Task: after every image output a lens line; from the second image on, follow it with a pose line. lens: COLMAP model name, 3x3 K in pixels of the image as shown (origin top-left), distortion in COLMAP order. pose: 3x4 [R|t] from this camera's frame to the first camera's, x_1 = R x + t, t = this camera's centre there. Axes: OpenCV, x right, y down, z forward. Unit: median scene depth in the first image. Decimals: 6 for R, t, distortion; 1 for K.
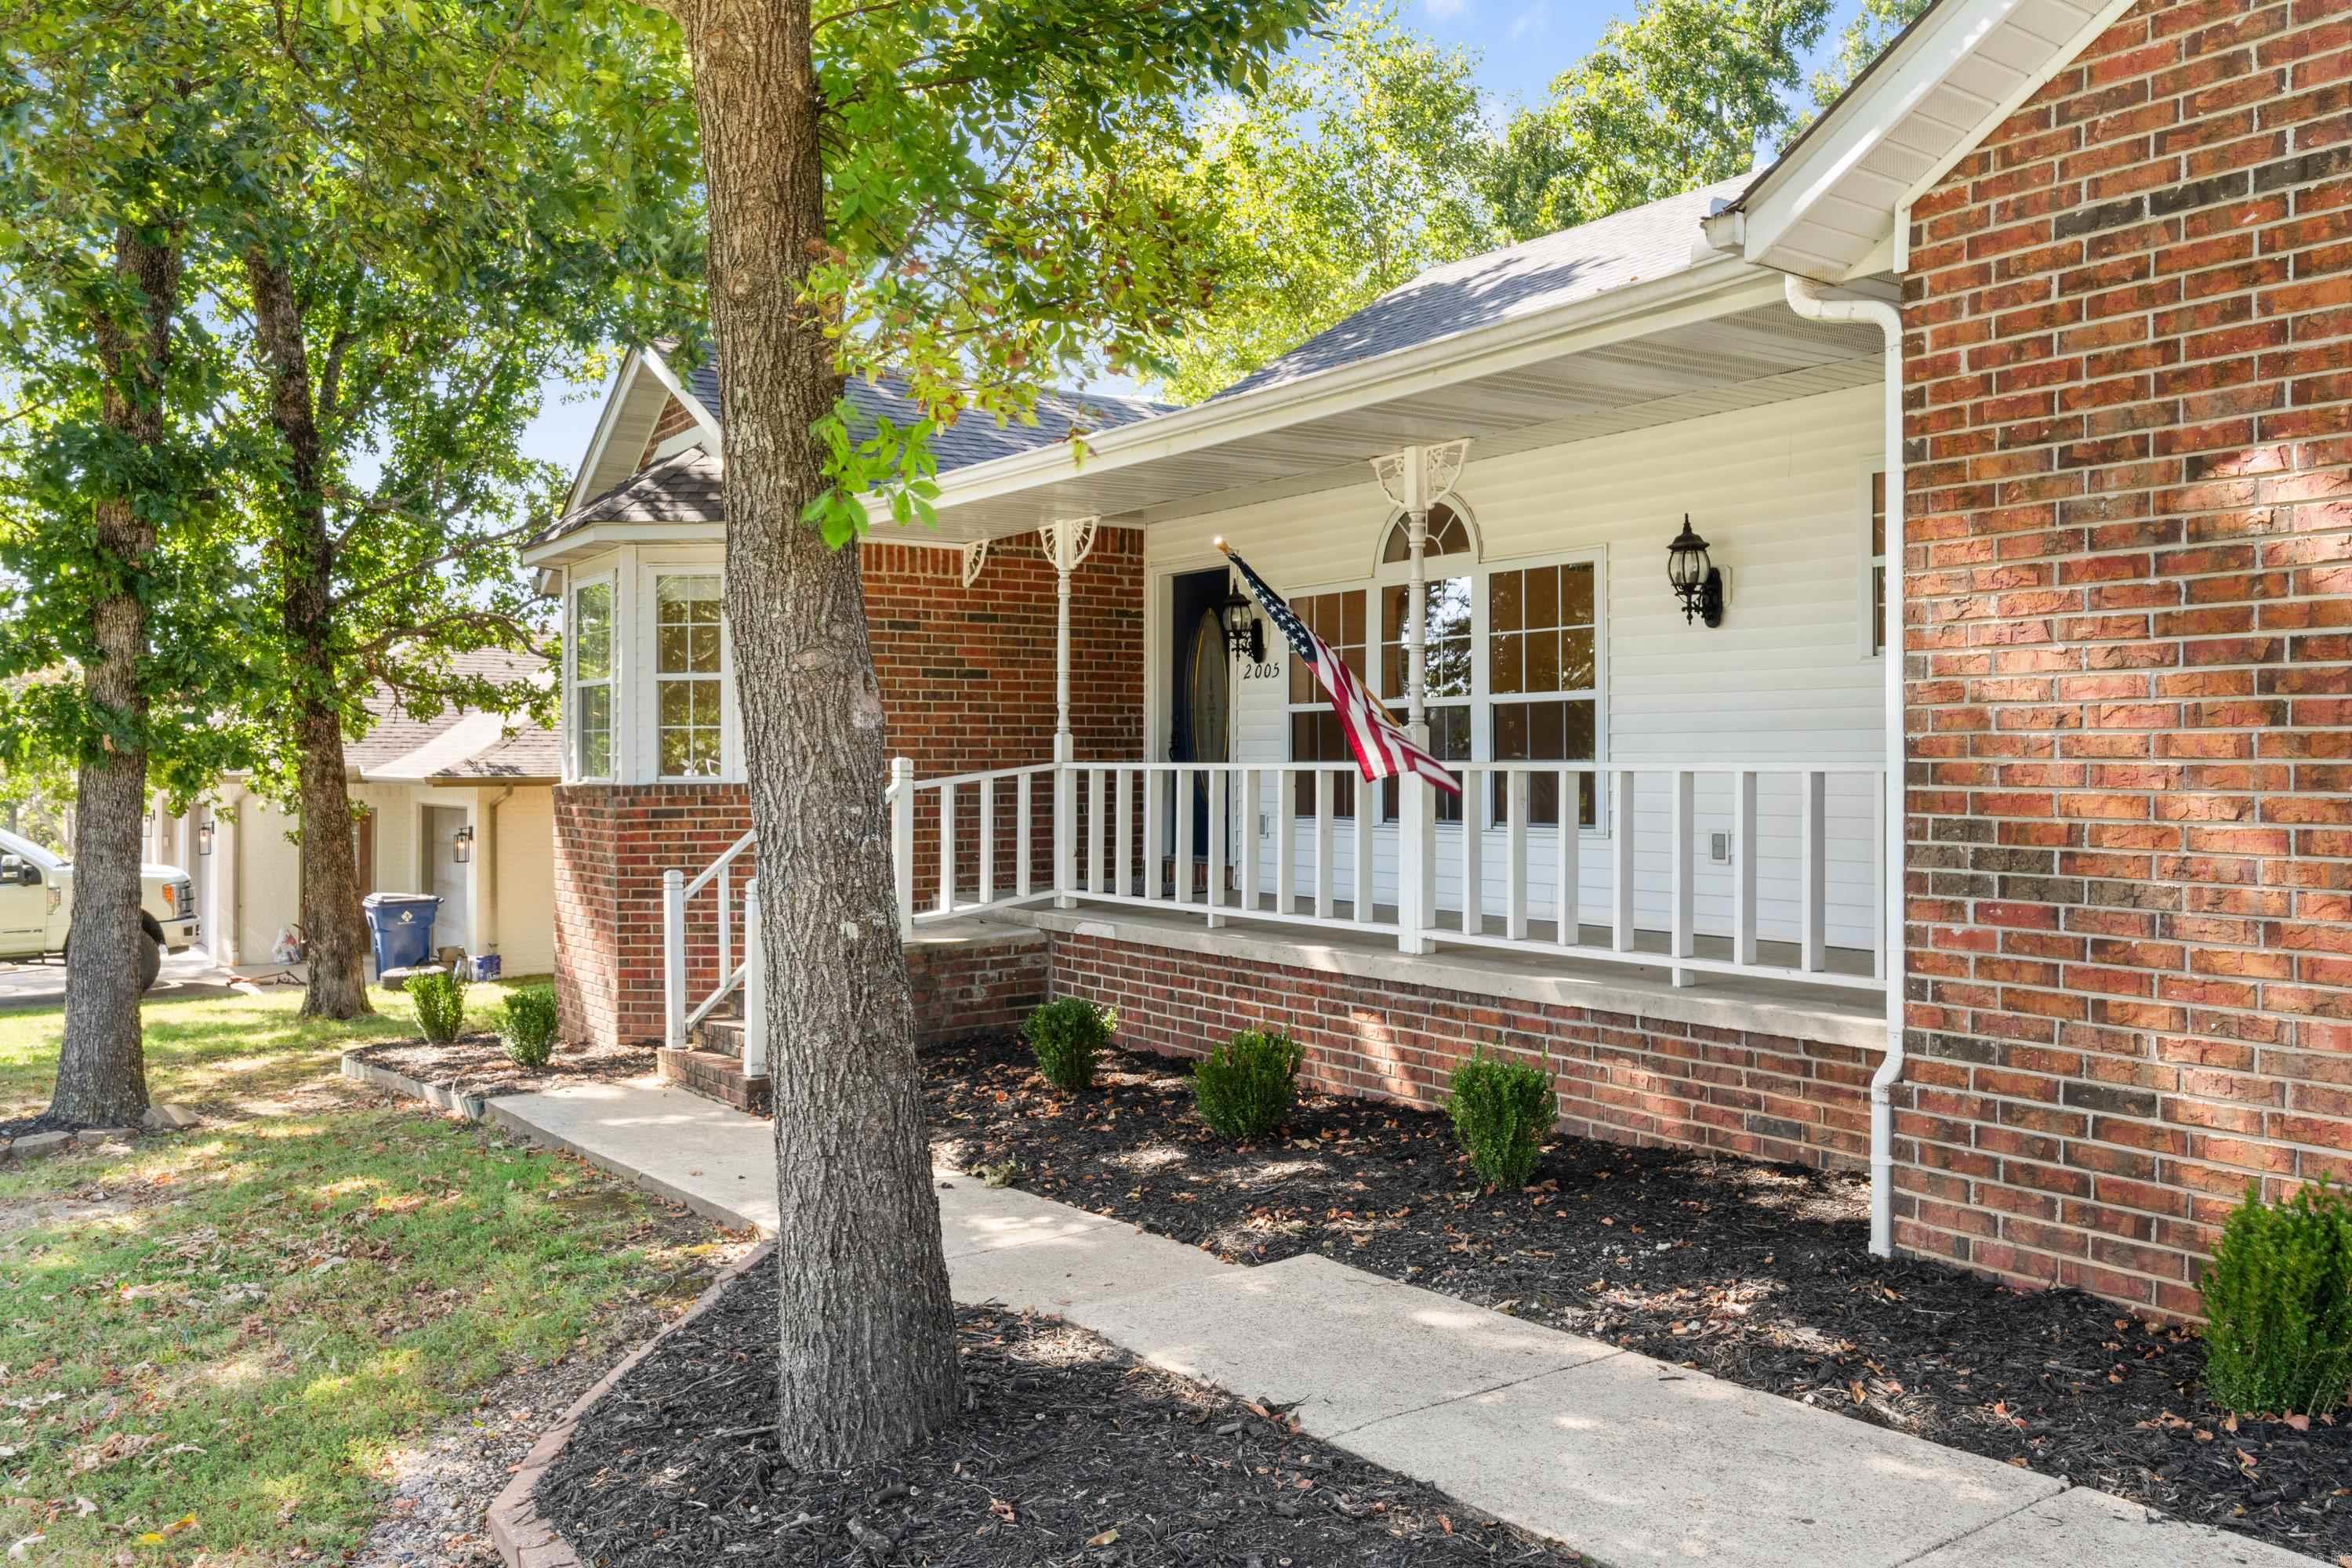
lens RADIAL K [[1868.8, 0, 1176.0], [0, 1868.8, 784.0], [0, 0, 1]] dist [-0.001132, -0.000076]
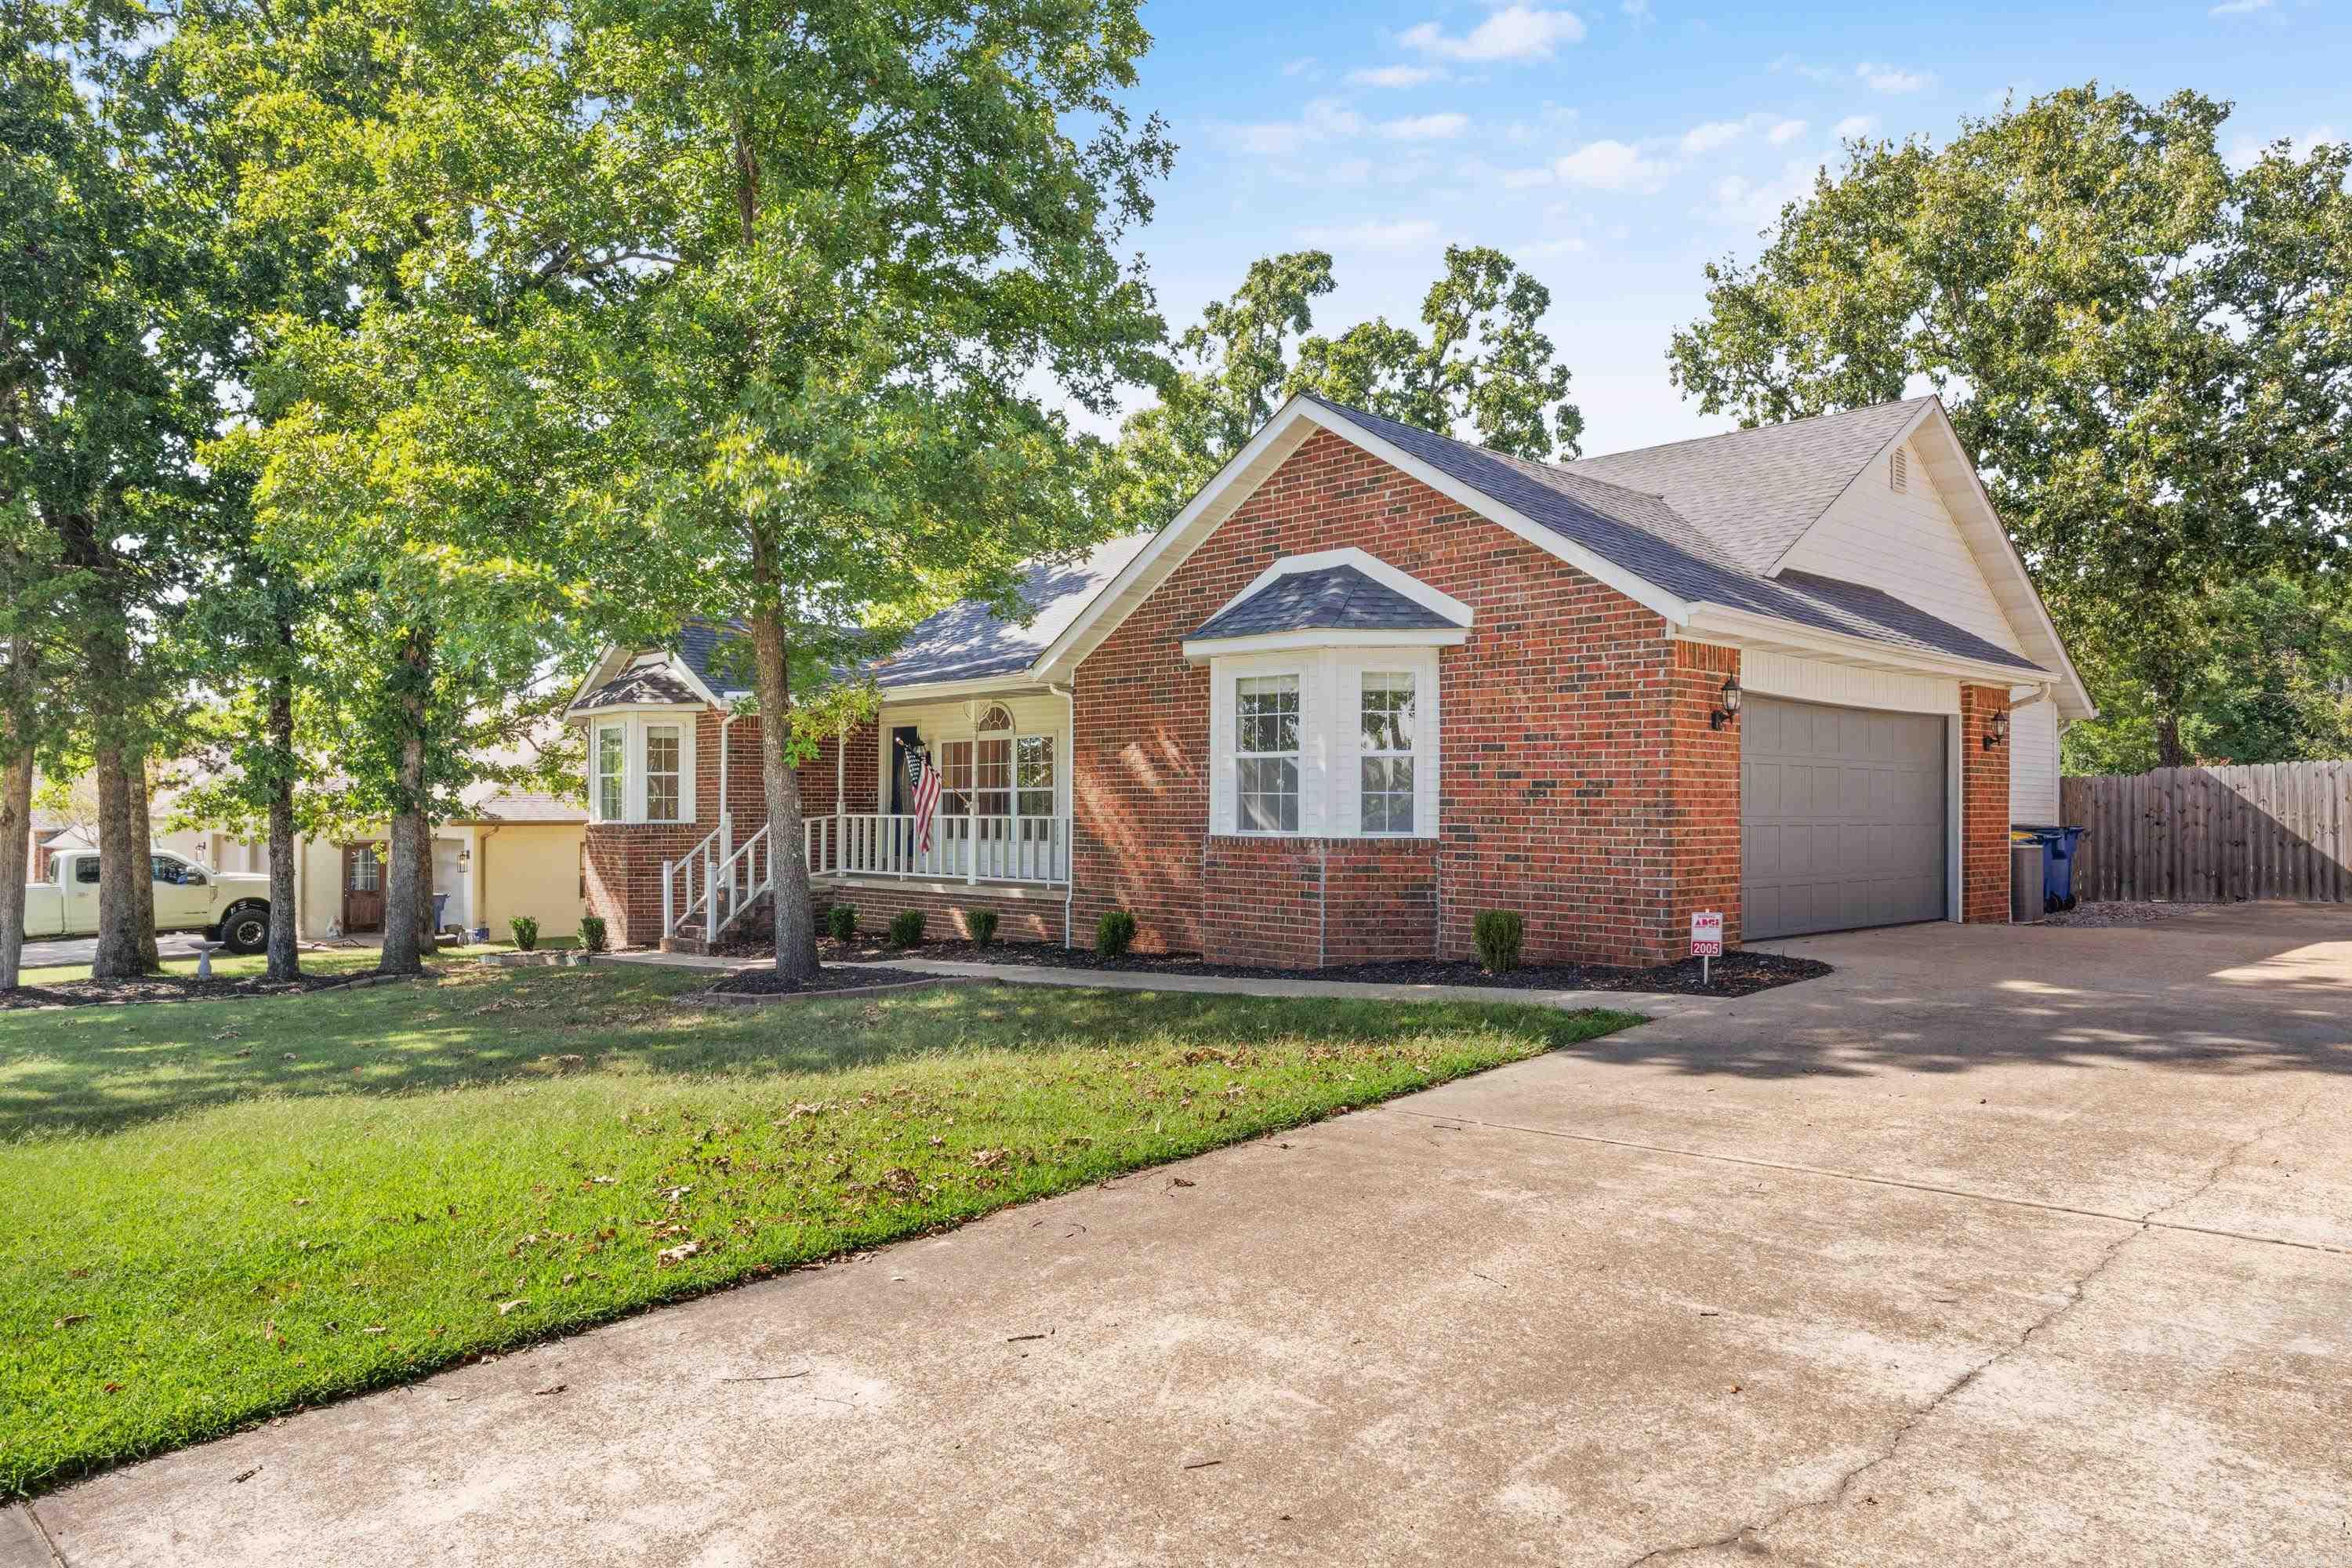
lens RADIAL K [[1701.4, 0, 1176.0], [0, 1701.4, 784.0], [0, 0, 1]] dist [0.000691, 0.000140]
pose [[0.990260, 0.004429, 0.139157, 0.056389], [-0.000800, 0.999658, -0.026129, 0.005525], [-0.139226, 0.025764, 0.989925, -1.127369]]
